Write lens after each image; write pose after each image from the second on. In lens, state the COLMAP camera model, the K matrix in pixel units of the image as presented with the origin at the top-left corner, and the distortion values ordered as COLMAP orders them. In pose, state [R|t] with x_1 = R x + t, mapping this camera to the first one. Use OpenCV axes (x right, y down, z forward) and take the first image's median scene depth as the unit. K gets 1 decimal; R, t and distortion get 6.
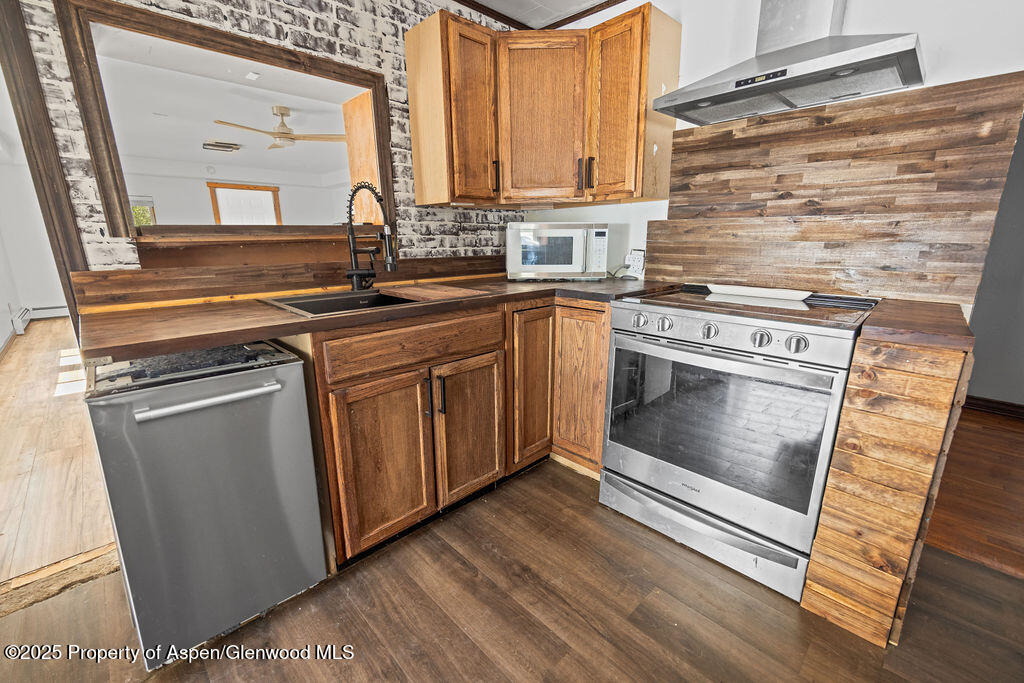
lens RADIAL K [[422.8, 0, 518.6], [0, 422.8, 340.9], [0, 0, 1]] dist [0.003324, -0.000303]
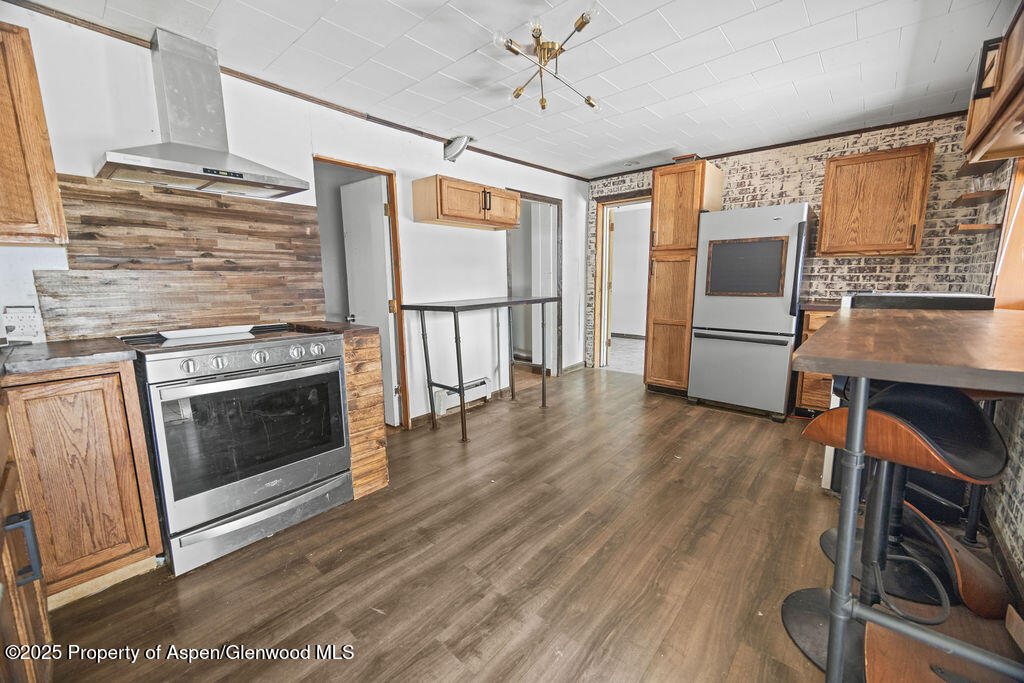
lens RADIAL K [[407.4, 0, 496.8], [0, 407.4, 345.8], [0, 0, 1]] dist [0.002218, -0.000035]
pose [[-0.047200, -0.158506, 0.986229, -0.677891], [0.249974, 0.954039, 0.165296, -0.068098], [-0.967101, 0.254334, -0.005408, 0.235109]]
